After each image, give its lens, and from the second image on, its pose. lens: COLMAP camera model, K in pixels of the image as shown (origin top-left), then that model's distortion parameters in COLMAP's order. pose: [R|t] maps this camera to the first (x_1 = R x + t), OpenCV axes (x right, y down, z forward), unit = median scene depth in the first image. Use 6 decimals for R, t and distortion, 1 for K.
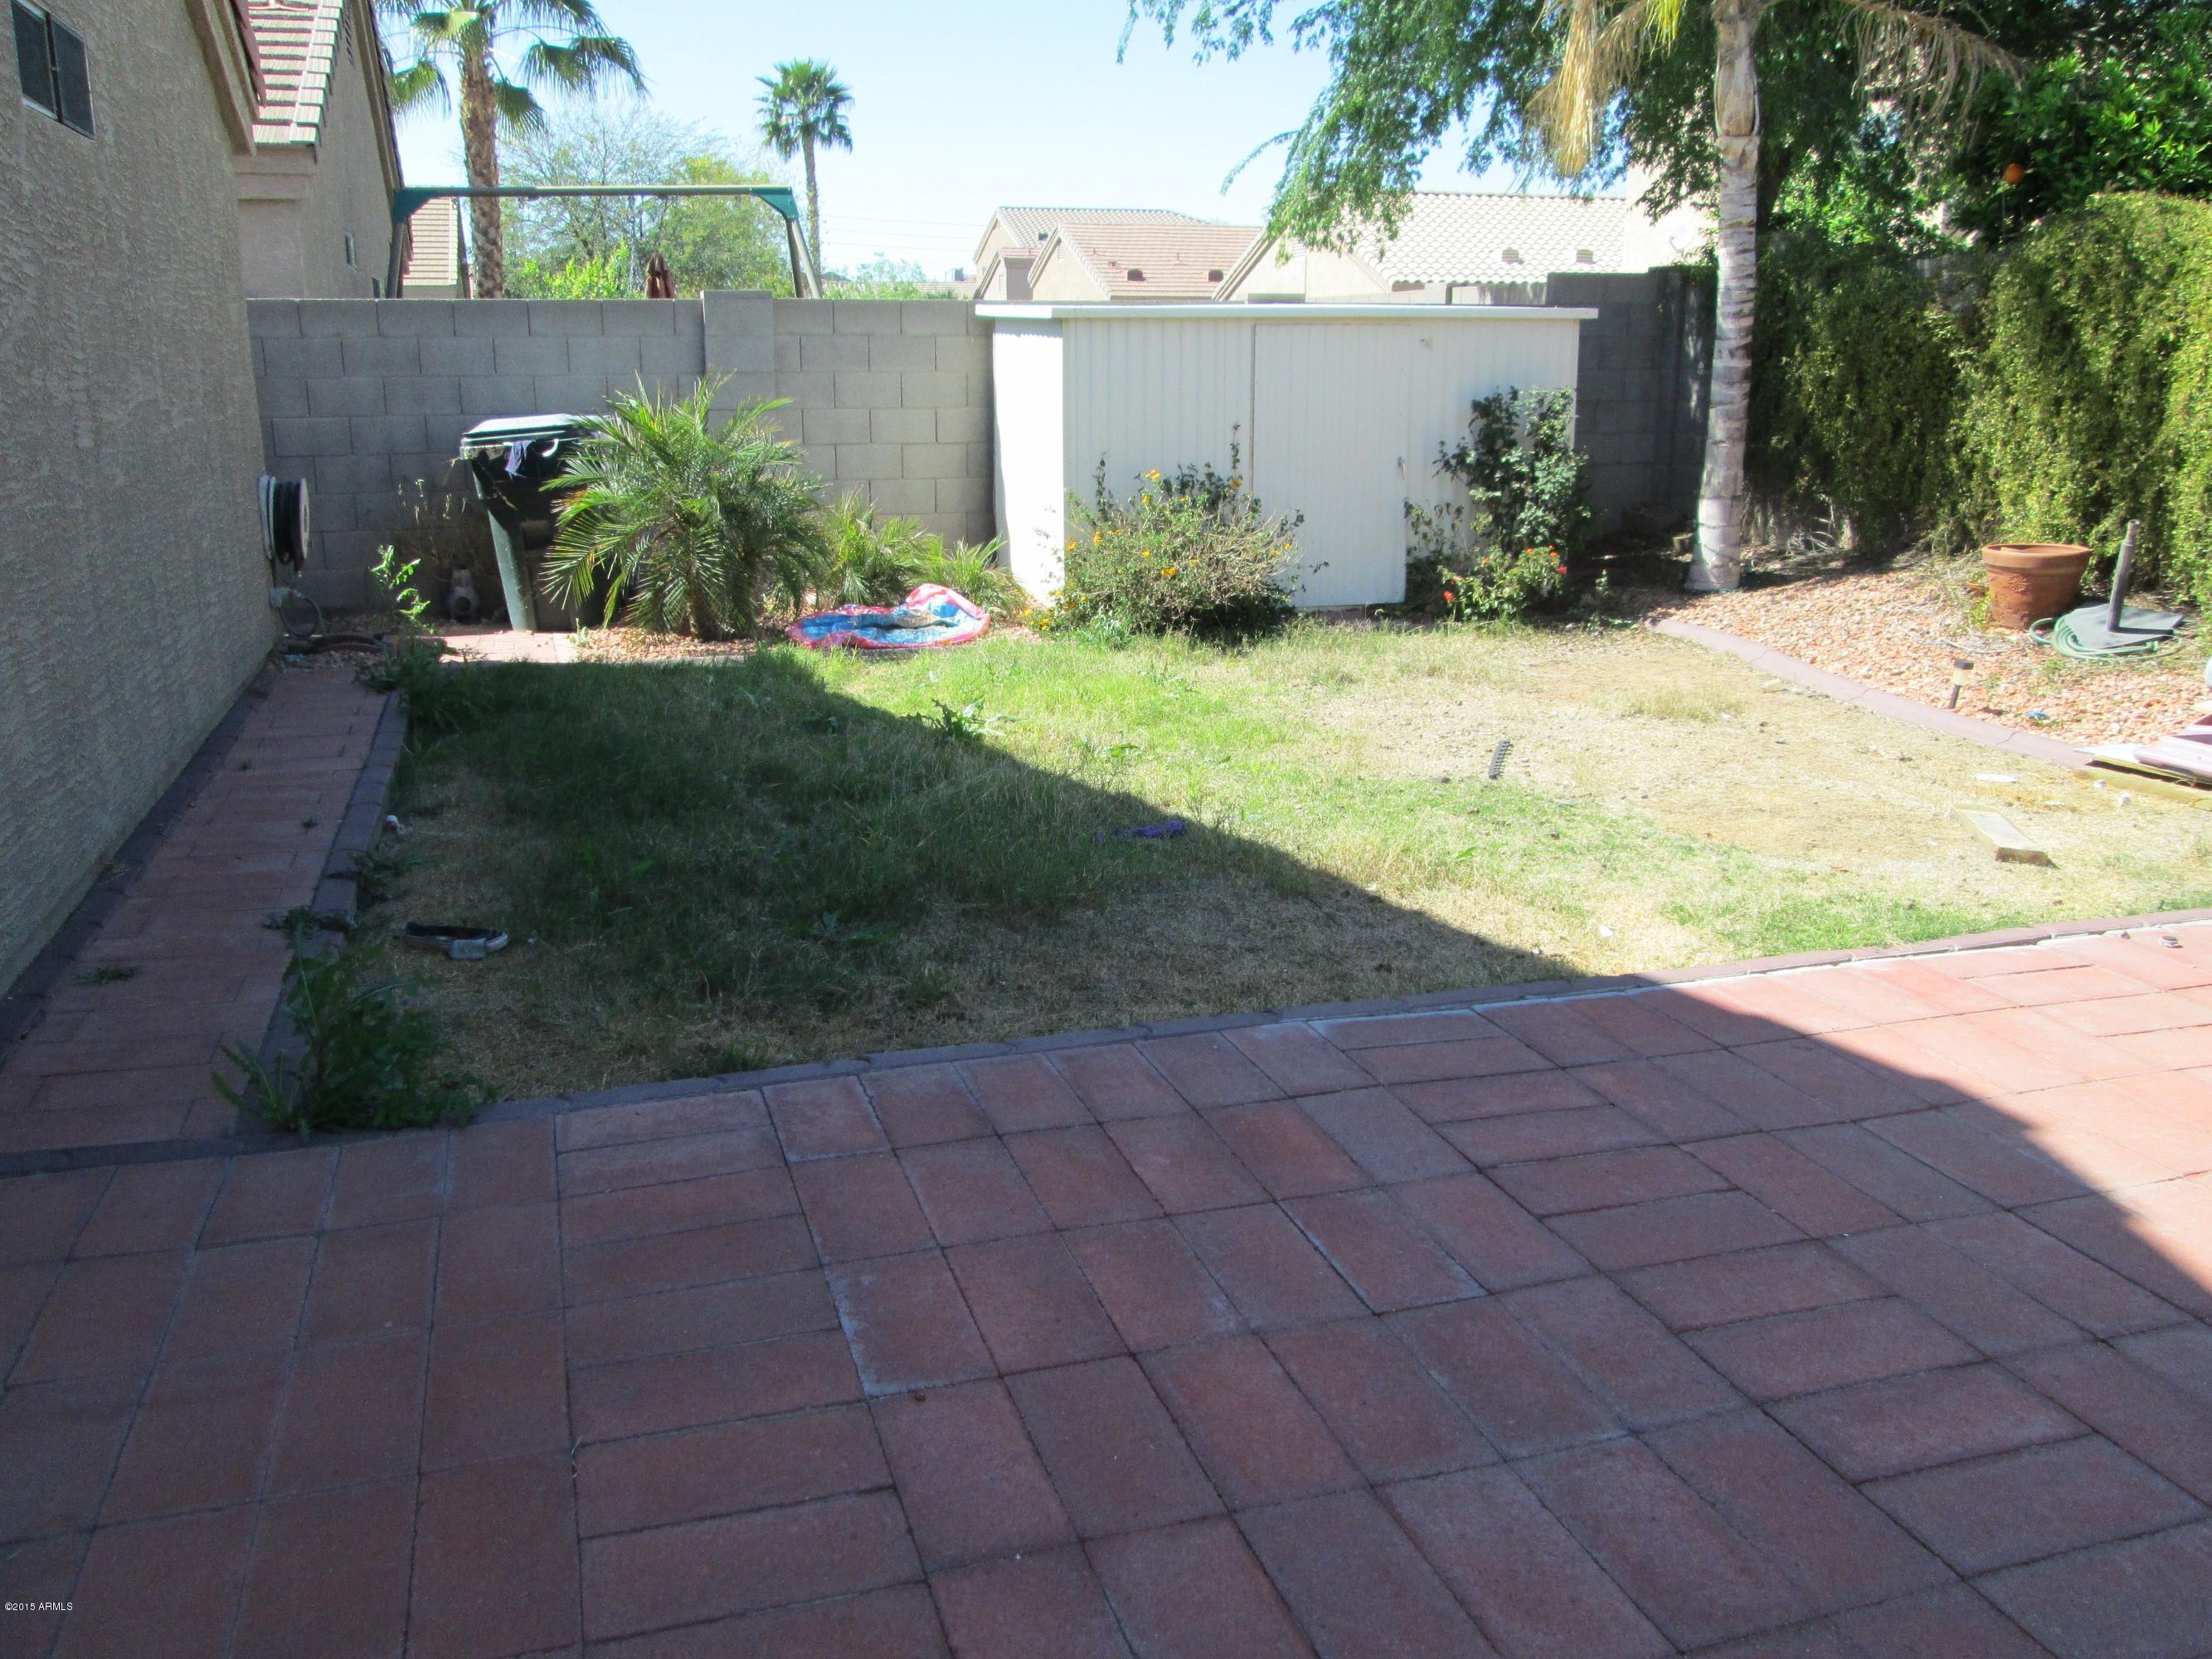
lens RADIAL K [[1935.9, 0, 1034.3], [0, 1935.9, 831.4], [0, 0, 1]] dist [-0.031433, 0.006991]
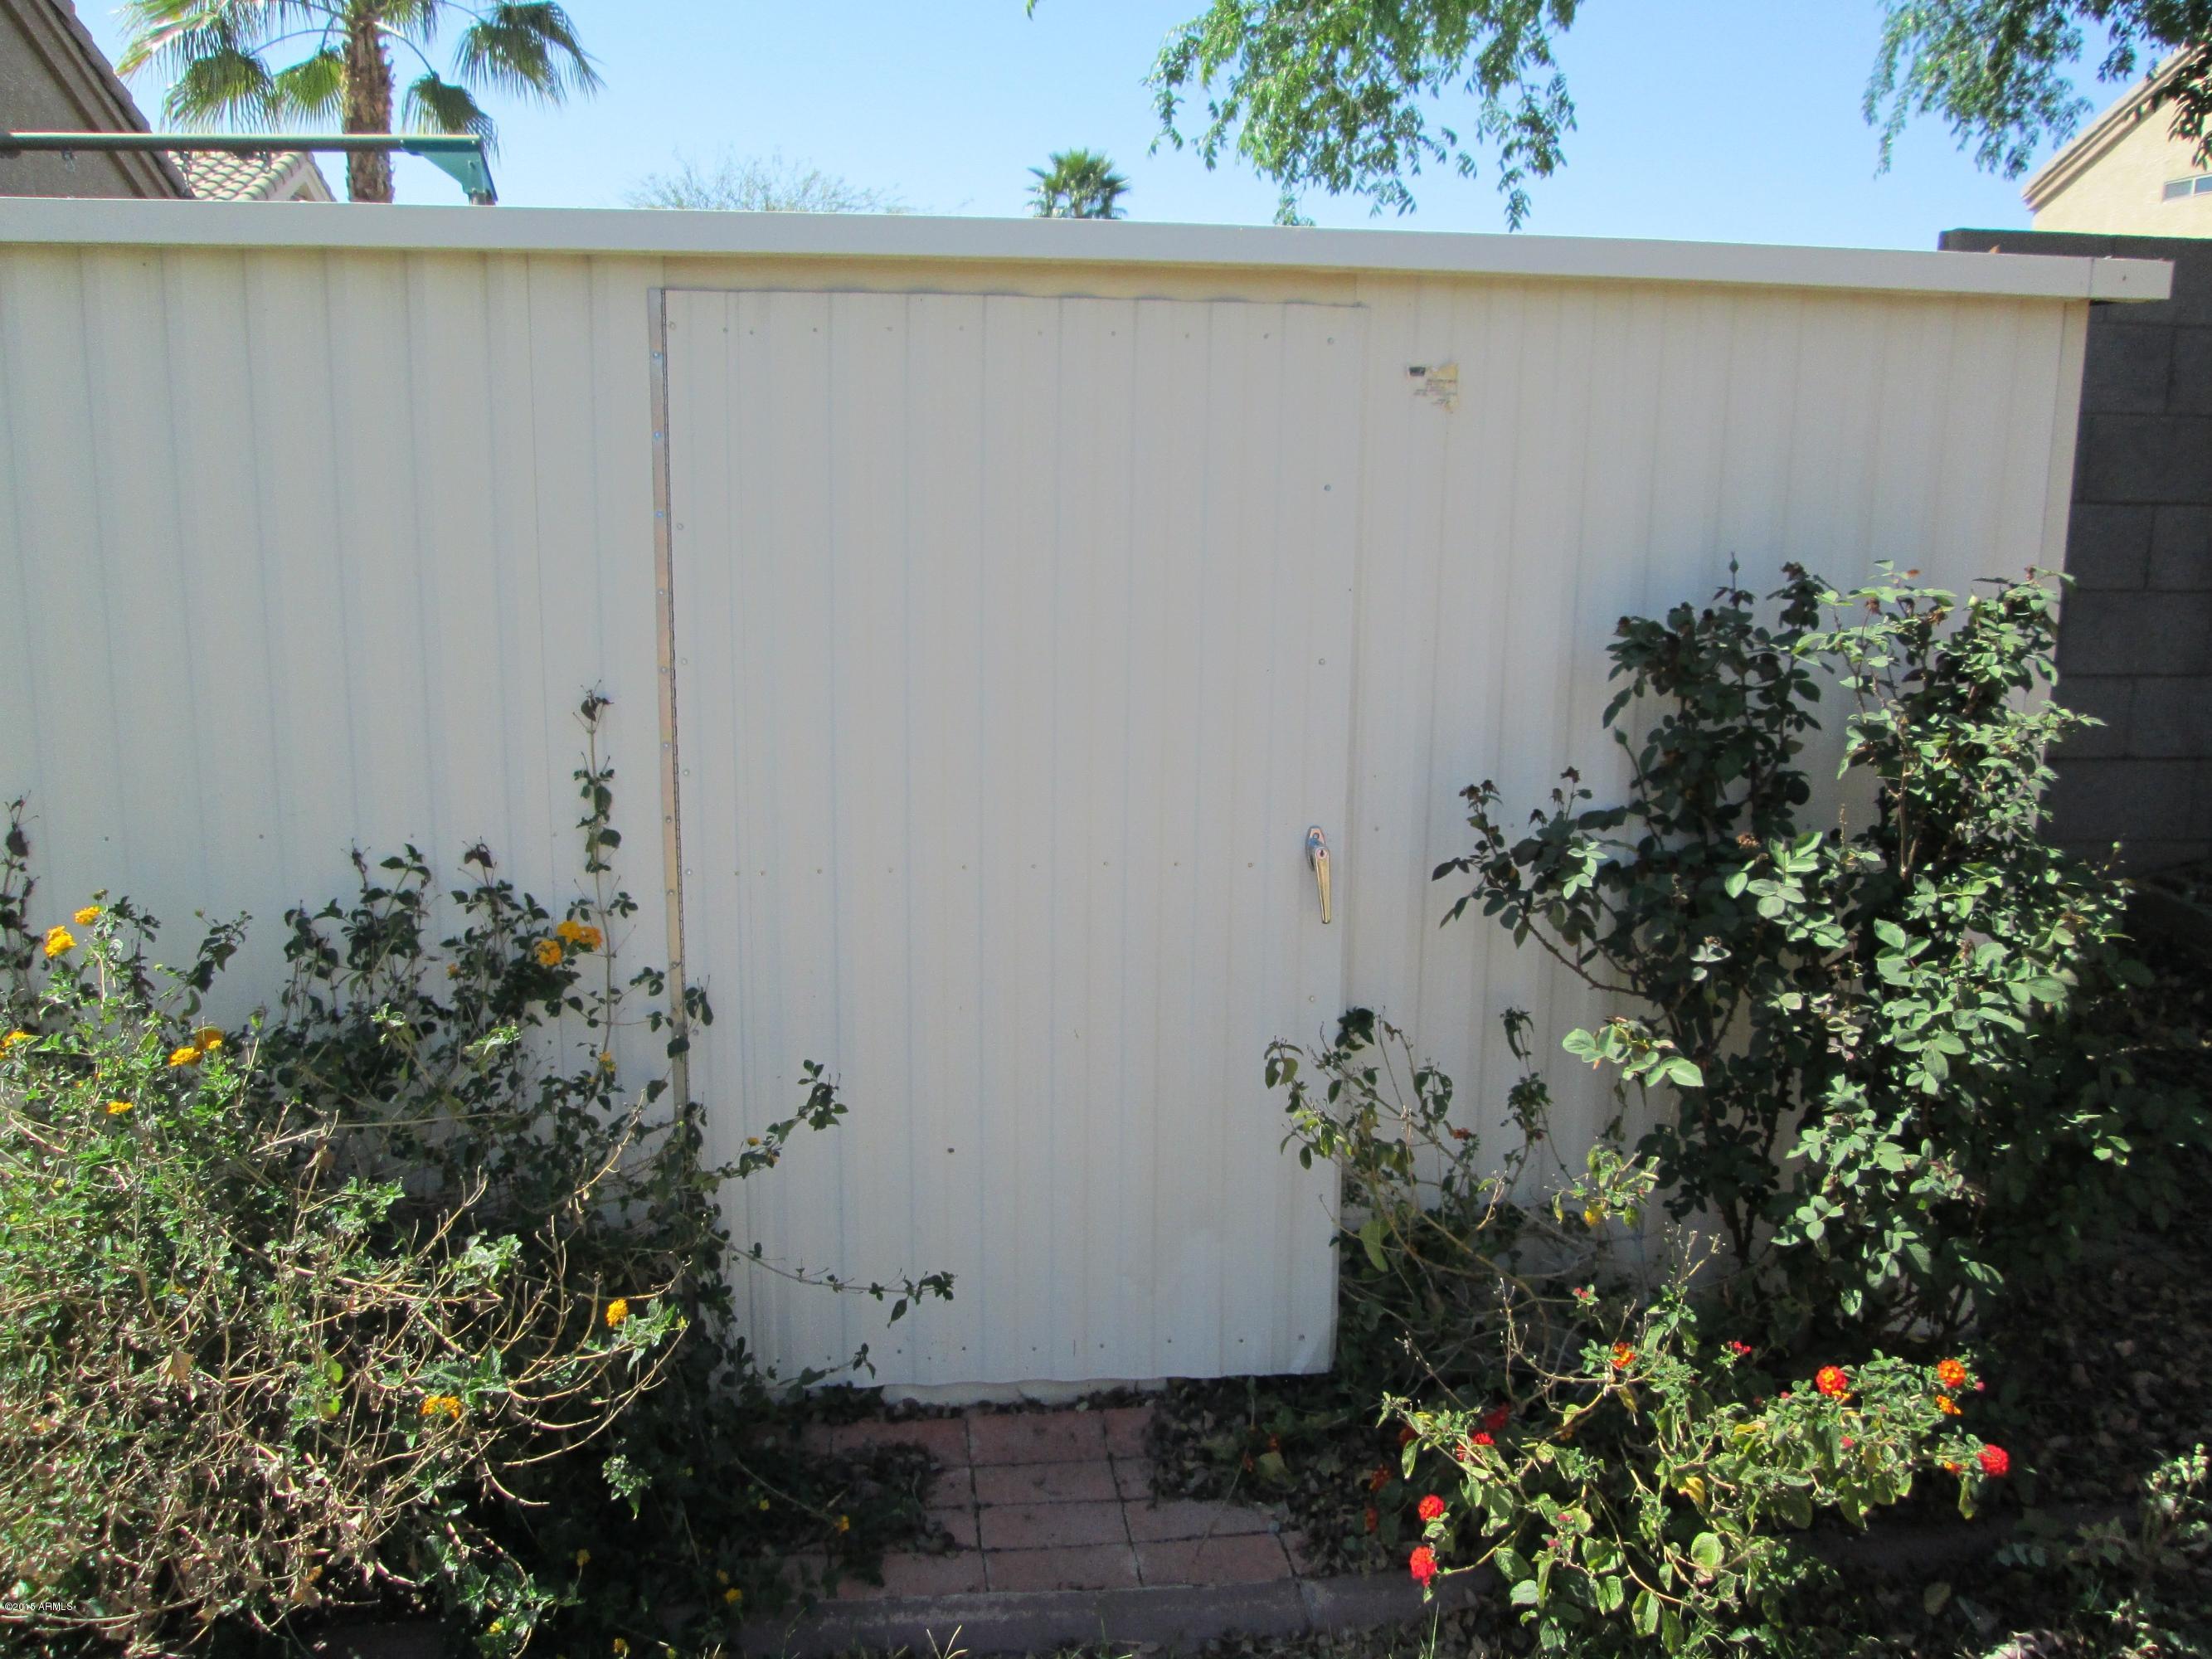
lens RADIAL K [[1813.9, 0, 1106.0], [0, 1813.9, 829.5], [0, 0, 1]] dist [-0.031342, 0.007478]
pose [[0.987202, 0.052037, -0.150746, 0.206674], [-0.058997, 0.997372, -0.042063, -0.190790], [0.148161, 0.050419, 0.987677, 0.797758]]
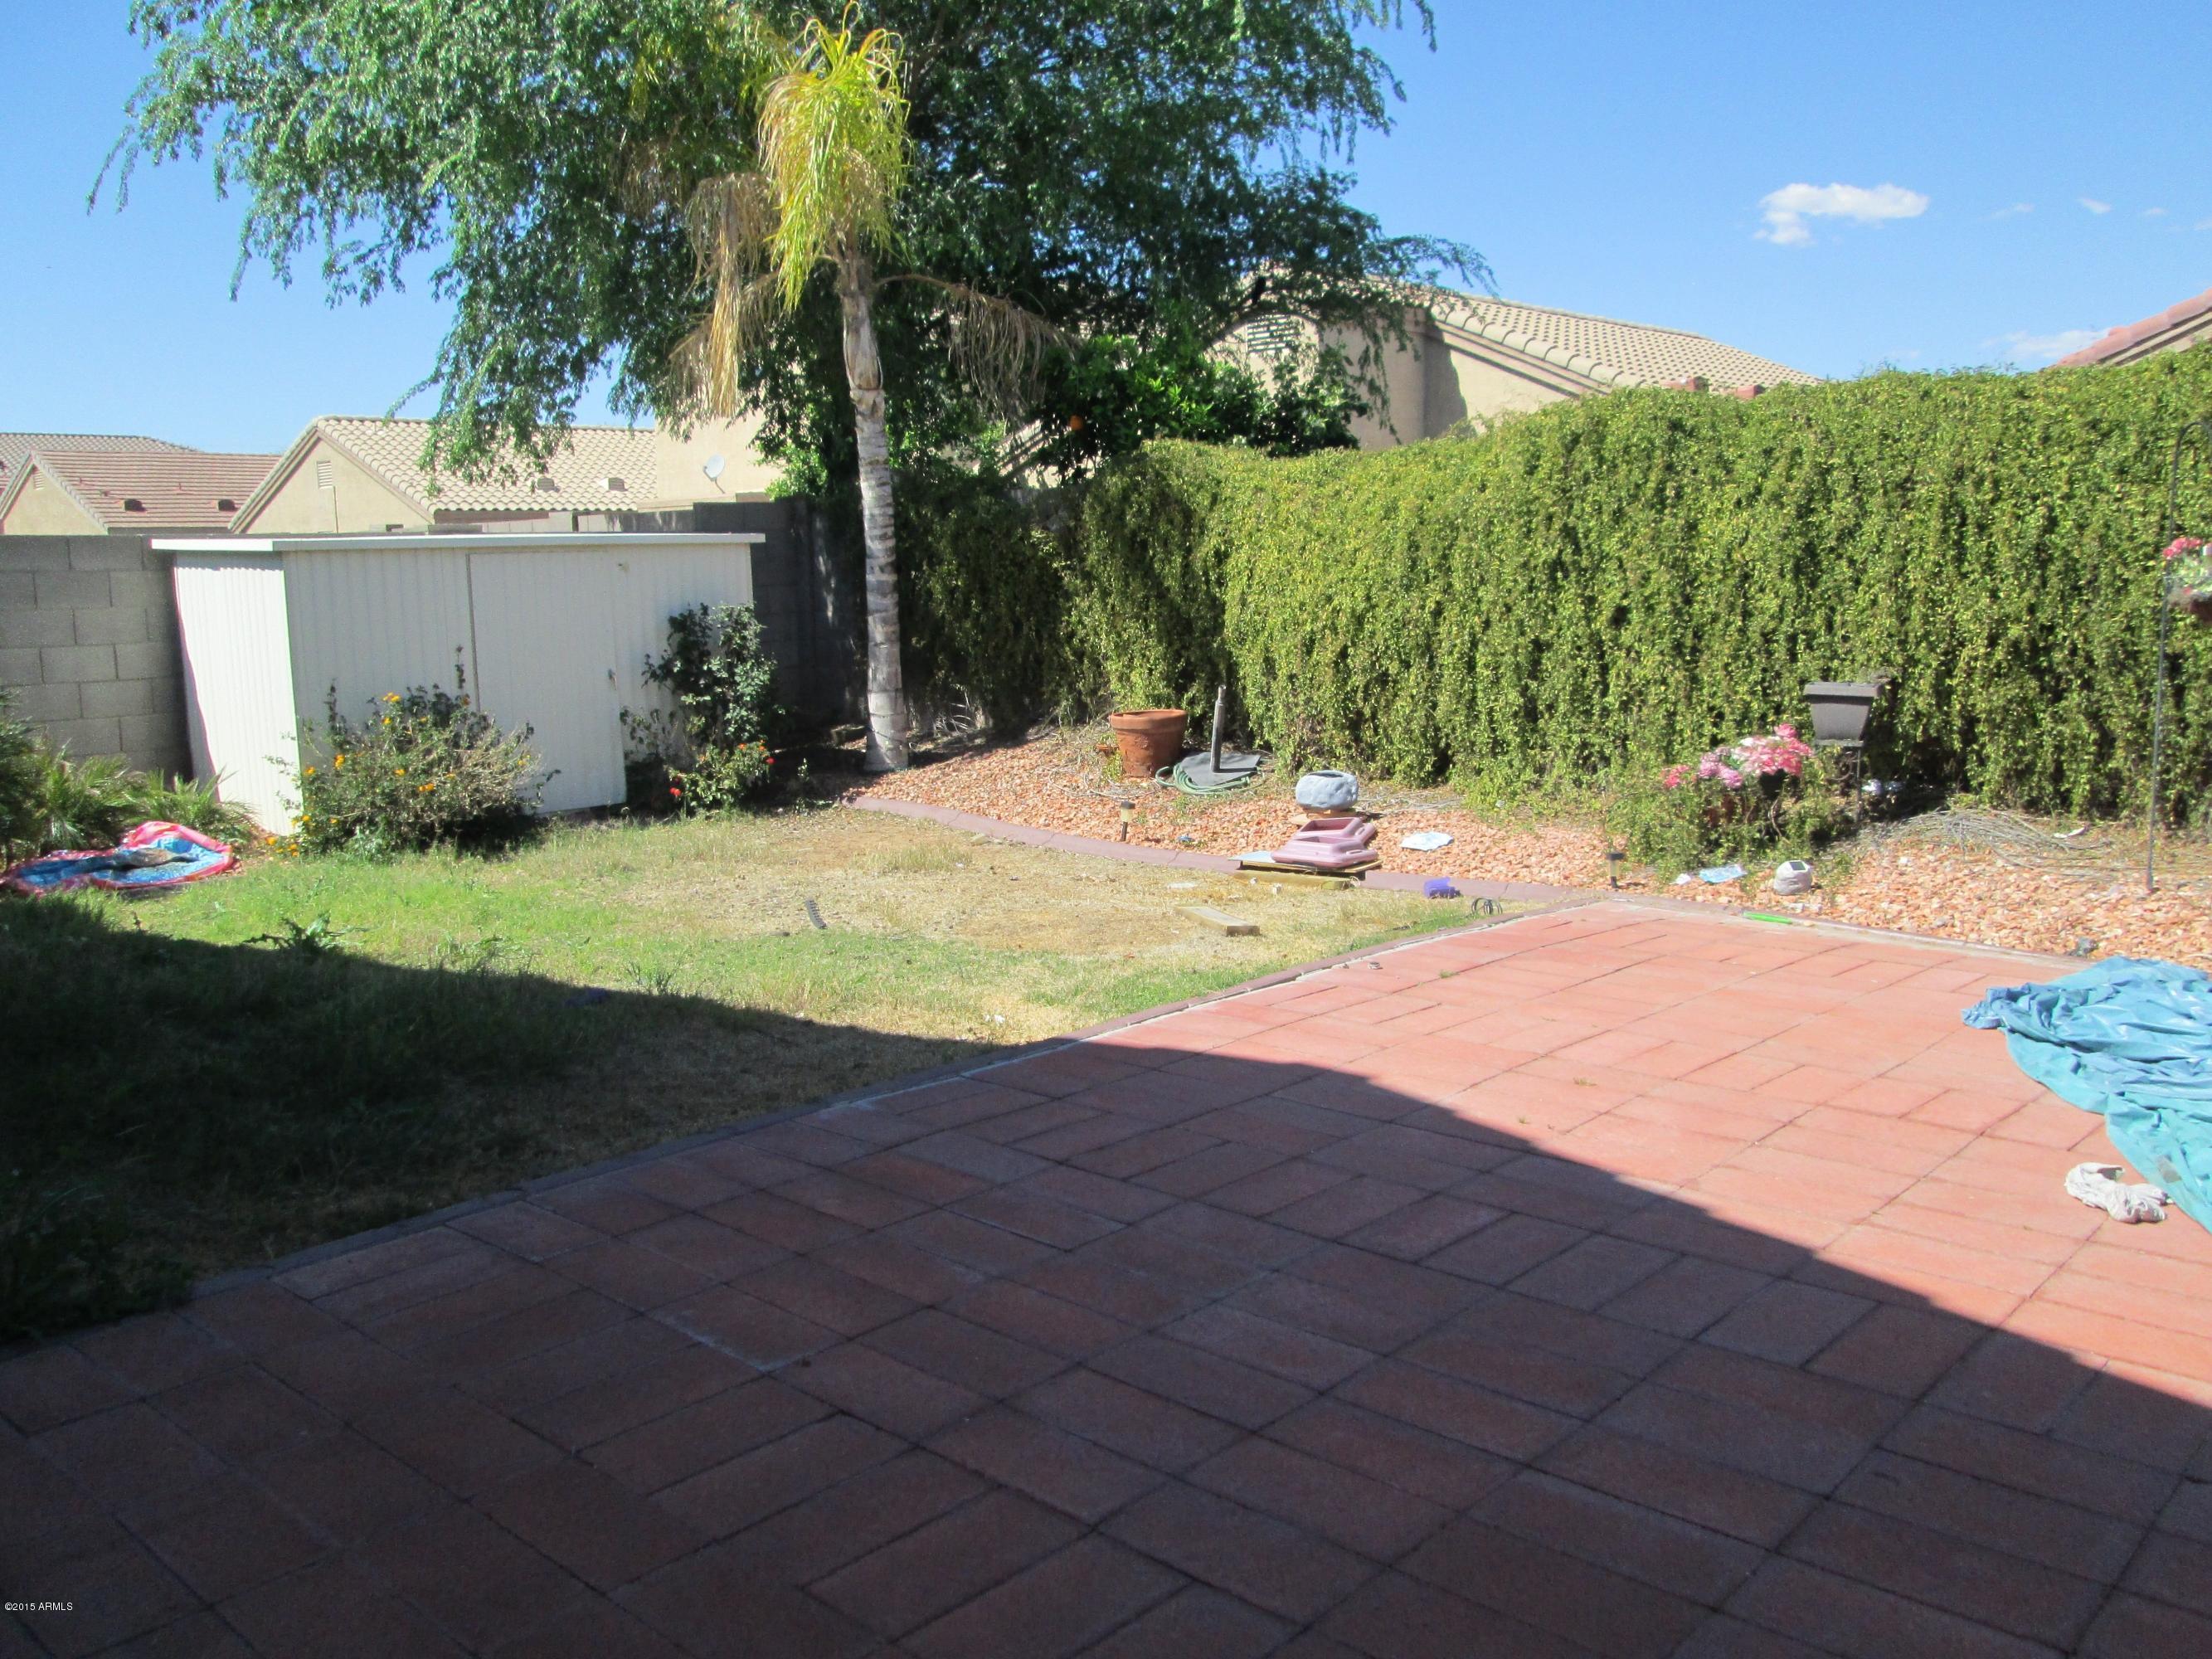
lens RADIAL K [[1960.2, 0, 1106.0], [0, 1960.2, 829.5], [0, 0, 1]] dist [-0.029025, 0.010293]
pose [[0.858657, -0.086467, 0.505205, -0.140993], [0.143408, 0.986830, -0.074840, 0.018012], [-0.492080, 0.136712, 0.859748, -0.075536]]
